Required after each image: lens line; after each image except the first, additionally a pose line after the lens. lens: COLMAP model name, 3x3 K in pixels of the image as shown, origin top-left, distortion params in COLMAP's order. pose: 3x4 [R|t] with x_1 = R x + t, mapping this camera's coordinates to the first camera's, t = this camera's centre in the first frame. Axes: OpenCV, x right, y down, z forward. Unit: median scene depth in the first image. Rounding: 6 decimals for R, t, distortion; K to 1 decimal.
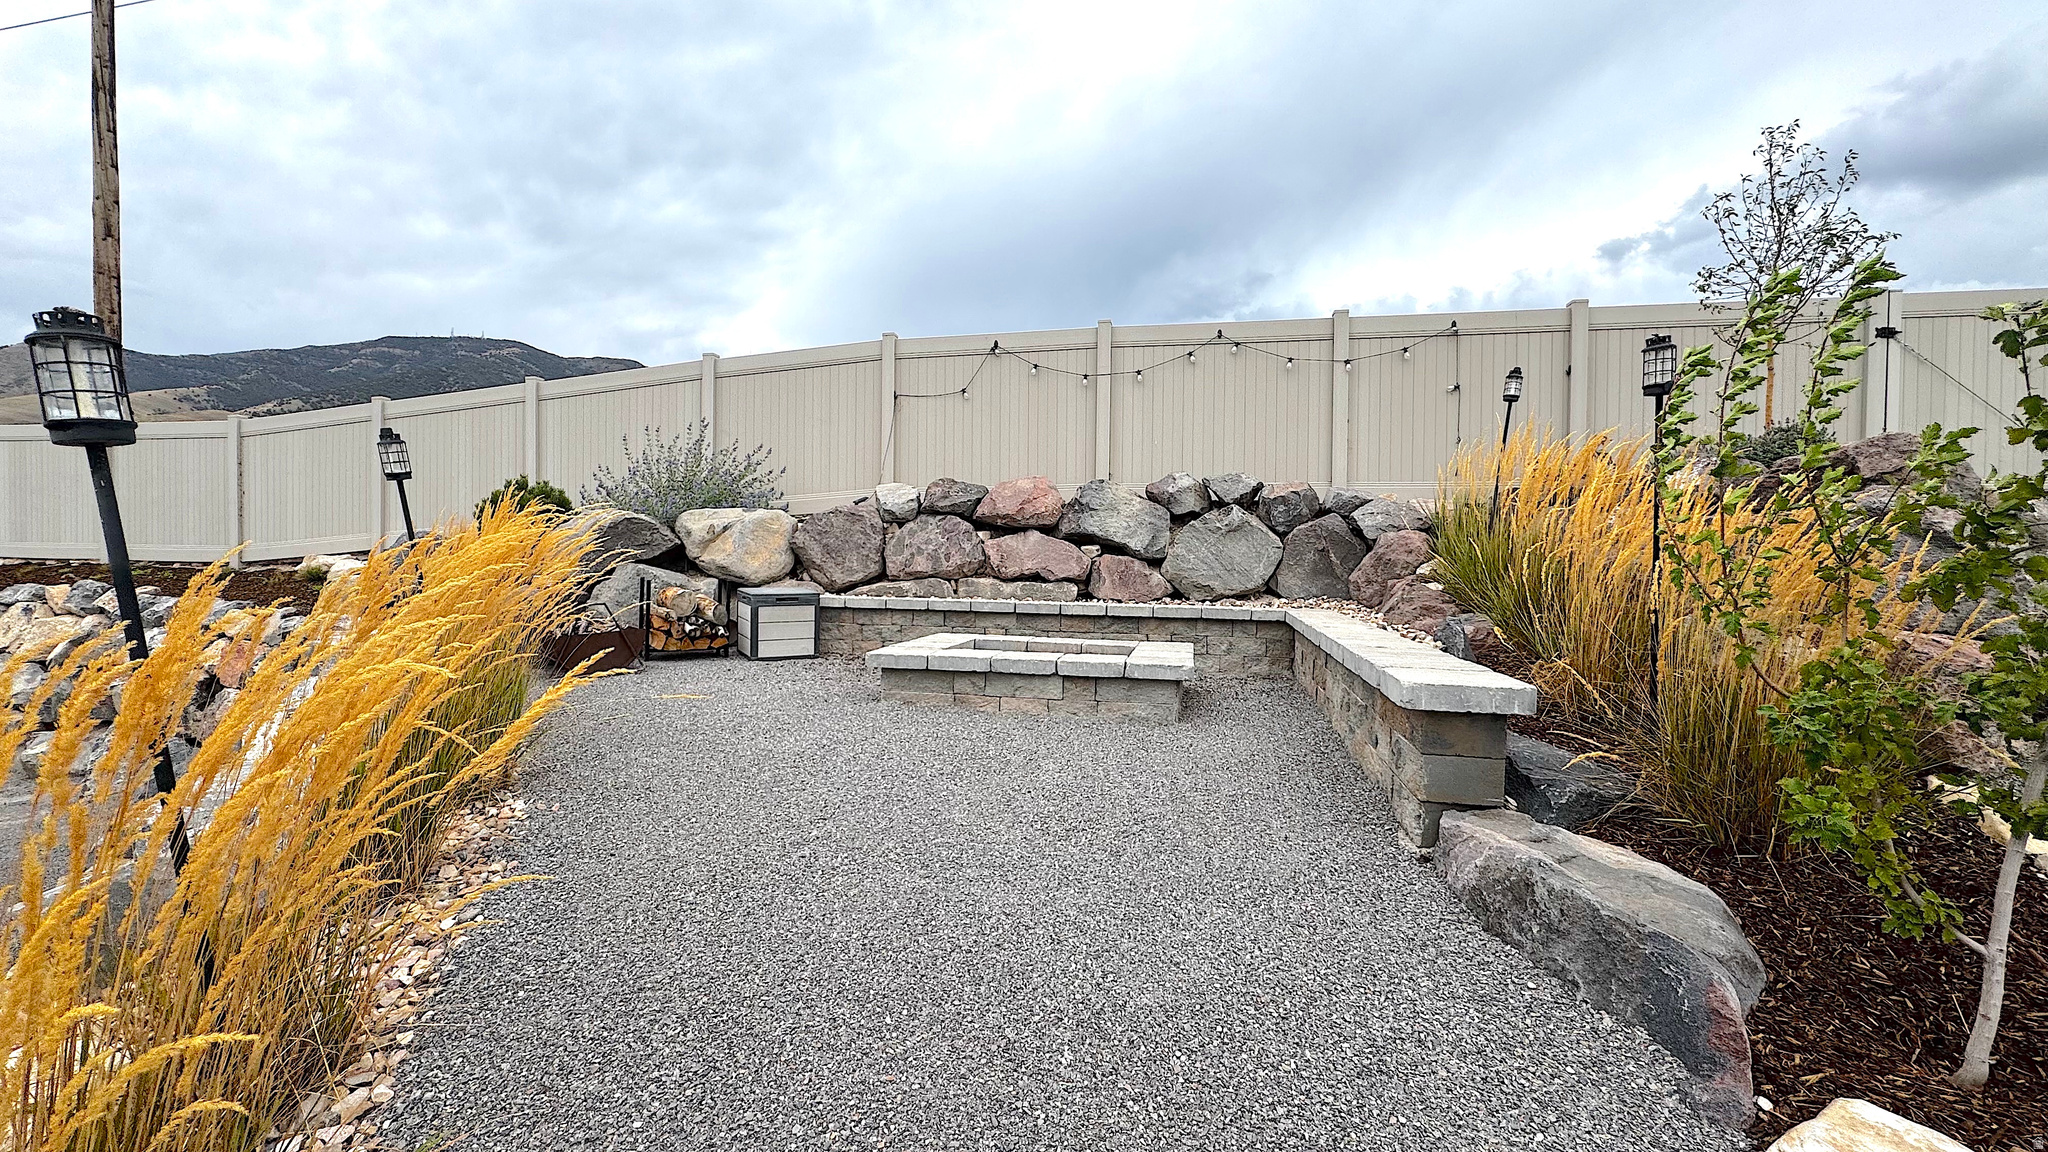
lens RADIAL K [[816.7, 0, 1024.0], [0, 816.7, 576.0], [0, 0, 1]] dist [-0.000351, 0.000277]
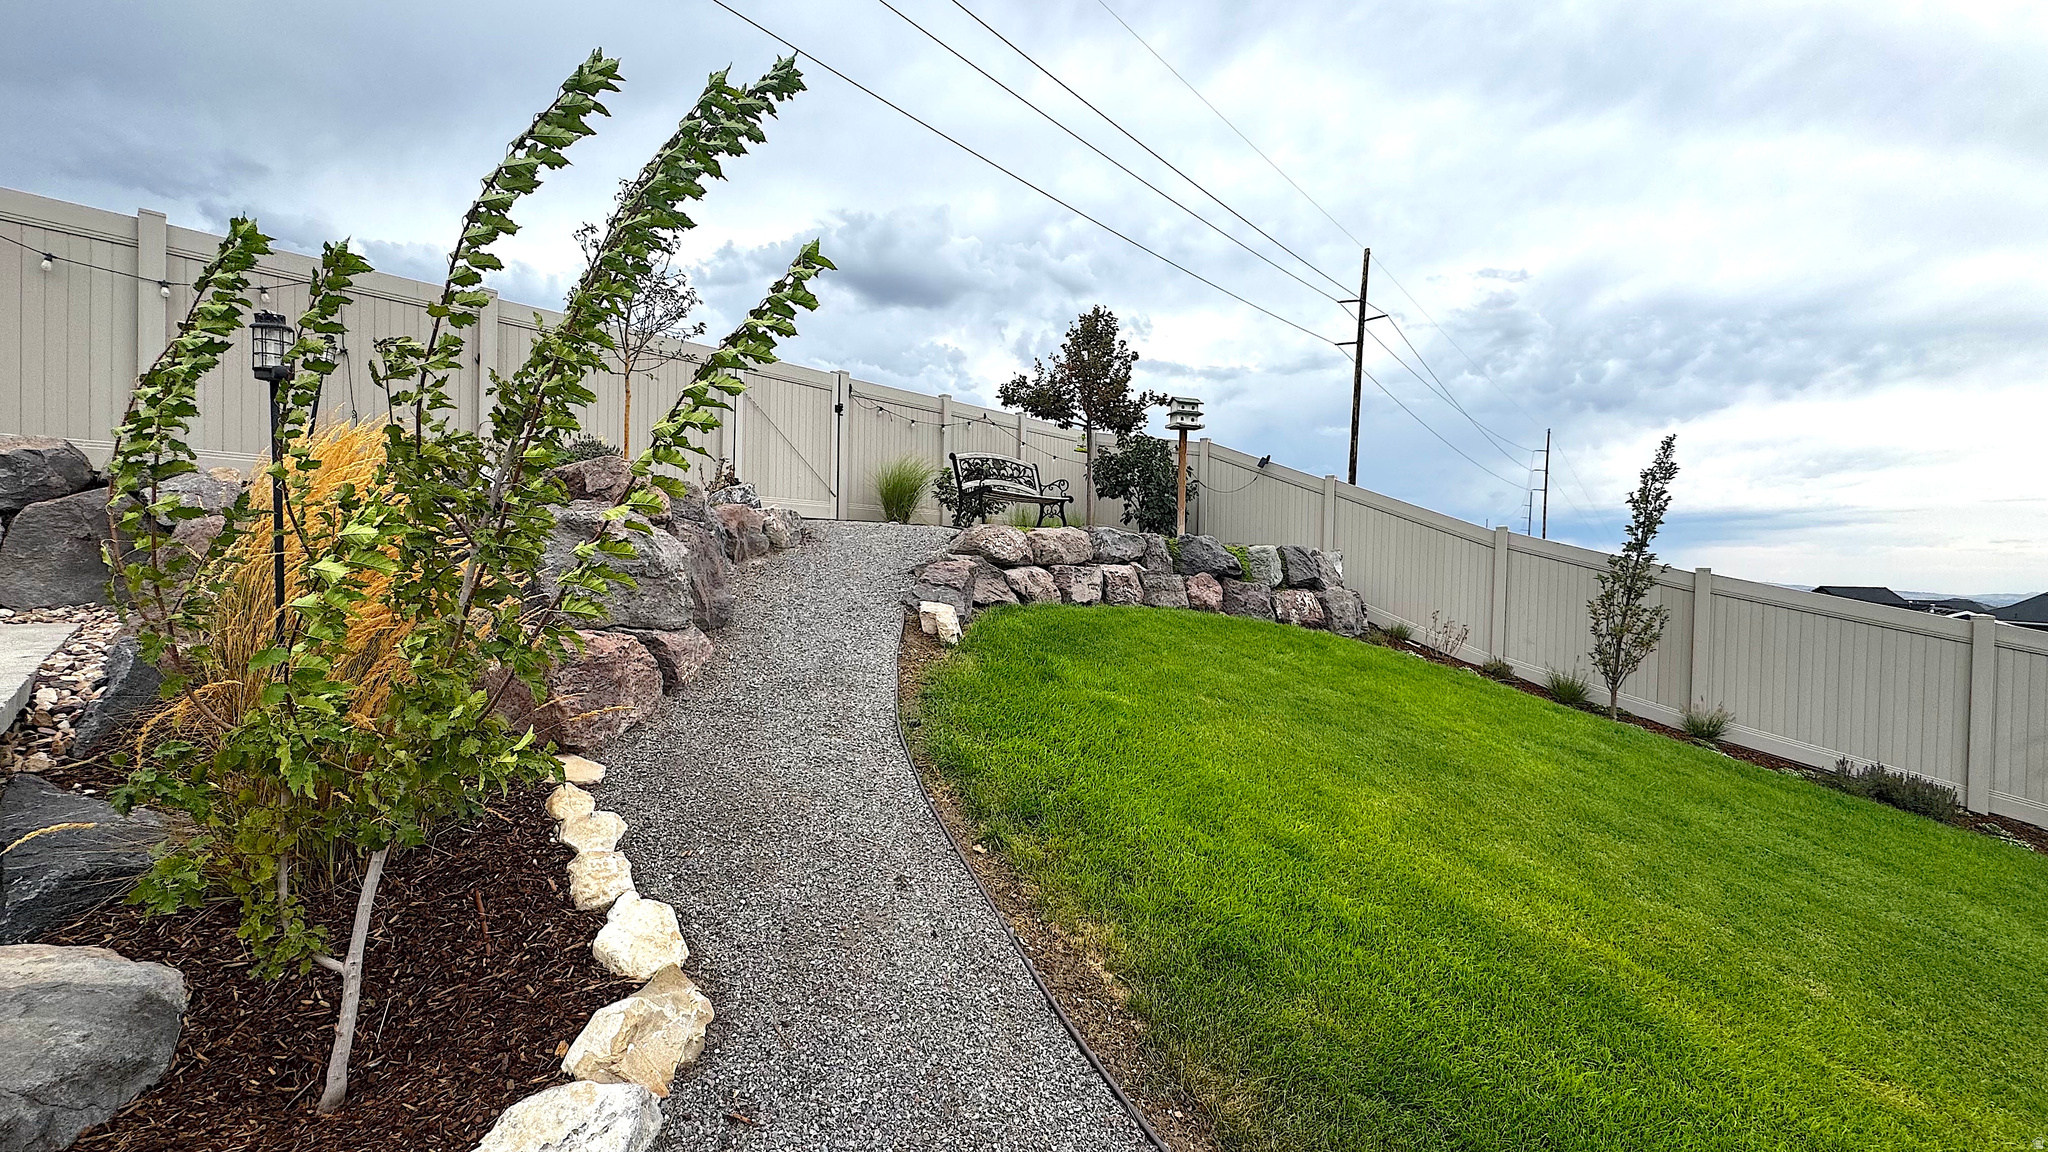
lens RADIAL K [[816.7, 0, 1024.0], [0, 816.7, 576.0], [0, 0, 1]] dist [-0.000351, 0.000277]
pose [[0.511681, -0.015053, 0.859043, 0.464595], [0.000429, 0.999851, 0.017265, -0.028726], [-0.859175, -0.008466, 0.511612, -0.153459]]
